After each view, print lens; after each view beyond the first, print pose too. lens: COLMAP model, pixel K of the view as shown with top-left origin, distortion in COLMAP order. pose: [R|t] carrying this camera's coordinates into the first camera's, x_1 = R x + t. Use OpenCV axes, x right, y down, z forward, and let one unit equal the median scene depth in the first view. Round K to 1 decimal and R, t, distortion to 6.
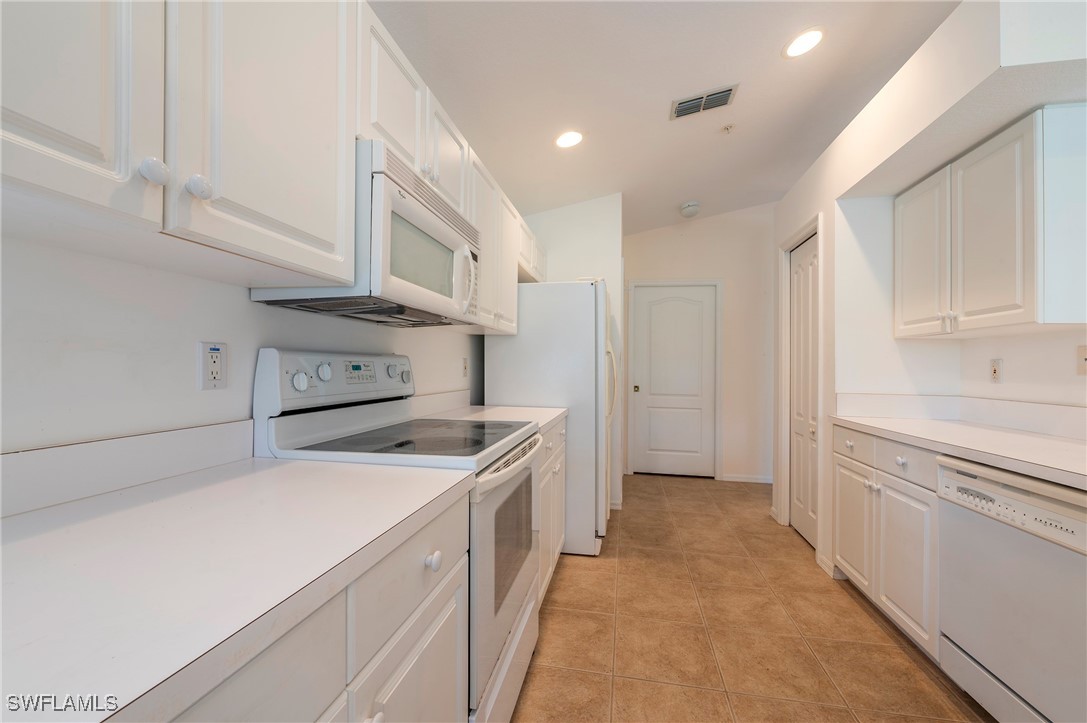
lens RADIAL K [[431.9, 0, 547.0], [0, 431.9, 365.0], [0, 0, 1]] dist [-0.005591, -0.001255]
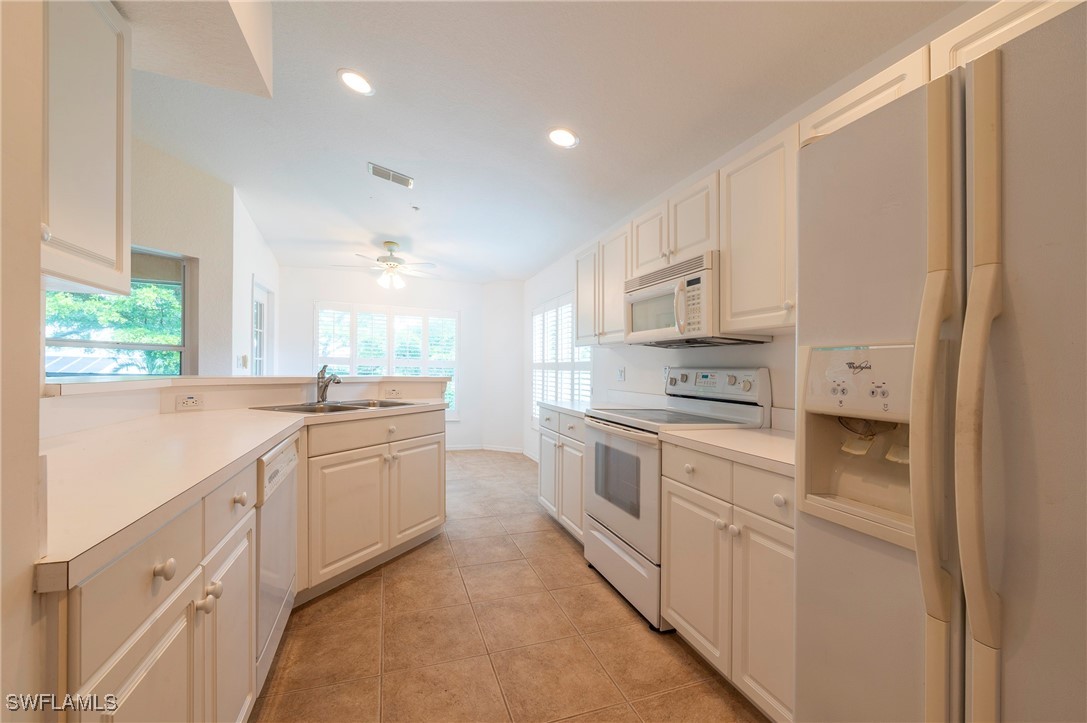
lens RADIAL K [[431.9, 0, 550.1], [0, 431.9, 361.3], [0, 0, 1]] dist [-0.005591, -0.001255]
pose [[-0.857802, -0.052694, -0.511273, 0.748456], [-0.039939, 0.998557, -0.035908, 0.025582], [0.512427, -0.010382, -0.858668, 1.721974]]
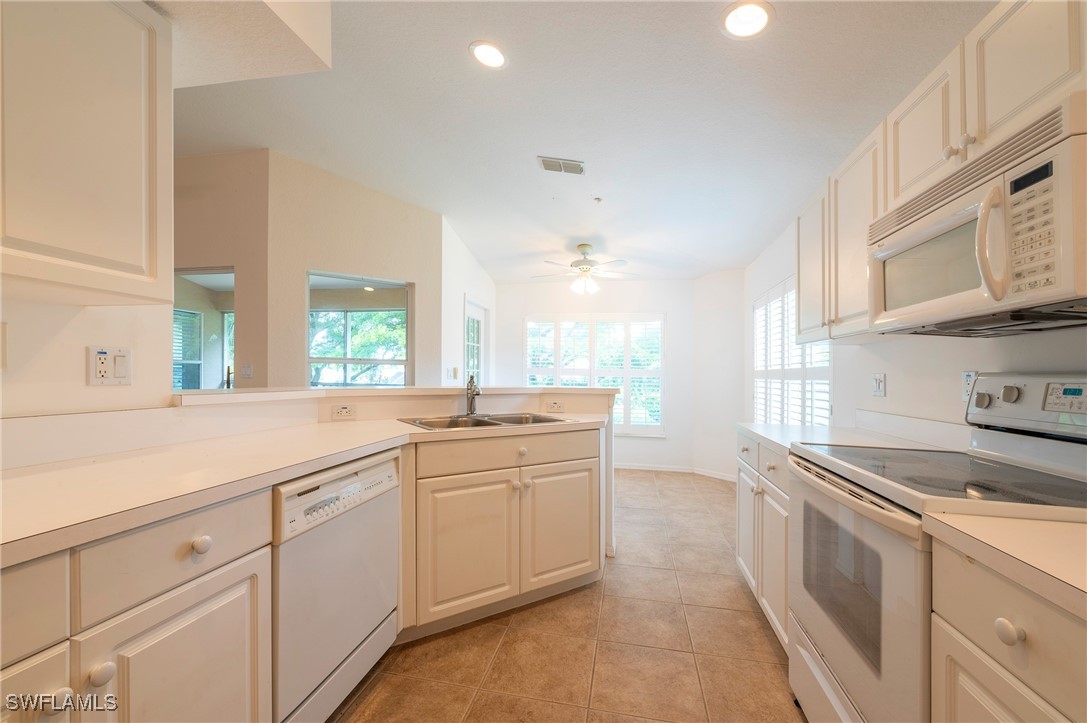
lens RADIAL K [[431.9, 0, 551.0], [0, 431.9, 375.2], [0, 0, 1]] dist [-0.005591, -0.001255]
pose [[-0.999248, -0.037448, 0.010010, 0.395404], [-0.037498, 0.999284, -0.004947, 0.012840], [-0.009817, -0.005319, -0.999938, 1.439973]]
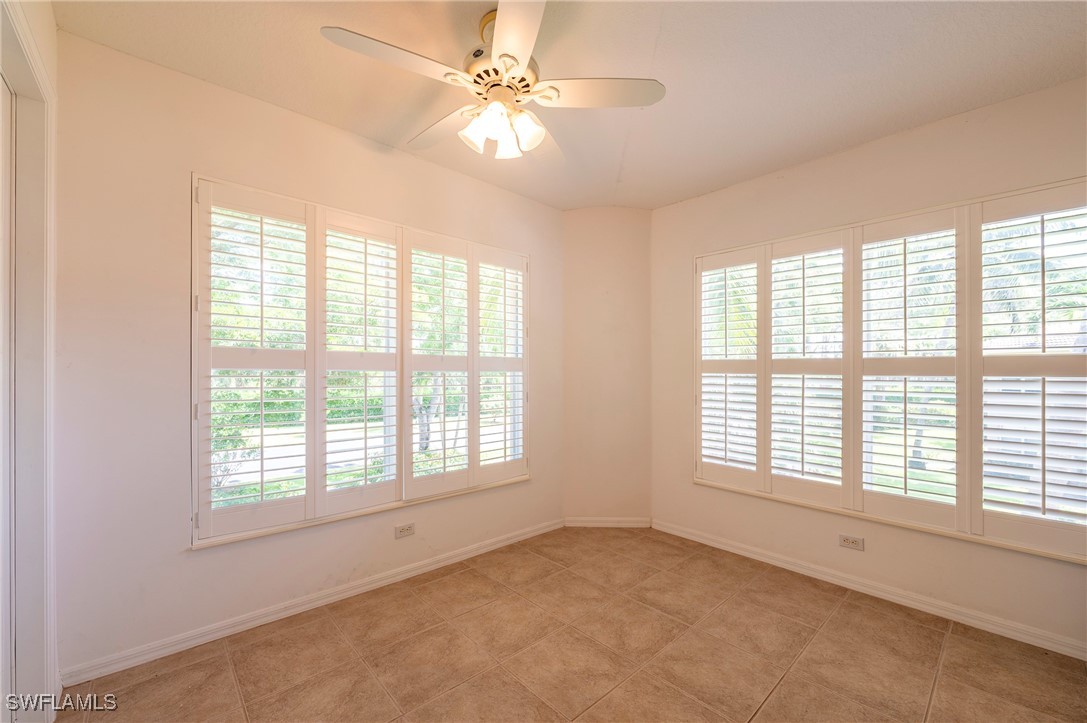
lens RADIAL K [[431.9, 0, 543.7], [0, 431.9, 363.7], [0, 0, 1]] dist [-0.005591, -0.001255]
pose [[-0.609989, -0.026804, -0.791956, 0.920396], [-0.009475, 0.999603, -0.026534, -0.009025], [0.792353, -0.008682, -0.610001, -0.395088]]
